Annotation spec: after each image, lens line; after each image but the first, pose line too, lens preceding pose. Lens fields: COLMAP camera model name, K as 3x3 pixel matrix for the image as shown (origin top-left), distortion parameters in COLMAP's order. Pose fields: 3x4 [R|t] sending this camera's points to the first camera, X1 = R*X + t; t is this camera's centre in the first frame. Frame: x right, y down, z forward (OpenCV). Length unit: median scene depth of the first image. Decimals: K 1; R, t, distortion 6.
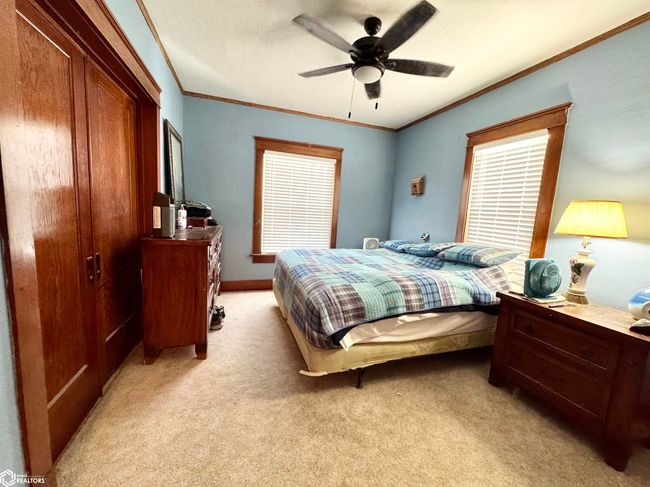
lens RADIAL K [[259.3, 0, 328.2], [0, 259.3, 242.5], [0, 0, 1]] dist [-0.003715, -0.000116]
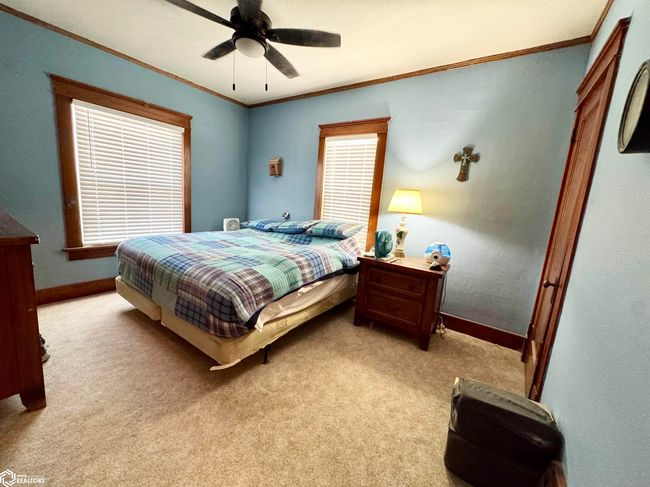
lens RADIAL K [[259.3, 0, 324.5], [0, 259.3, 242.4], [0, 0, 1]] dist [-0.003715, -0.000116]
pose [[0.807591, -0.094829, 0.582069, -0.233305], [0.043131, 0.993842, 0.102072, -0.023836], [-0.588163, -0.057327, 0.806708, 0.033313]]
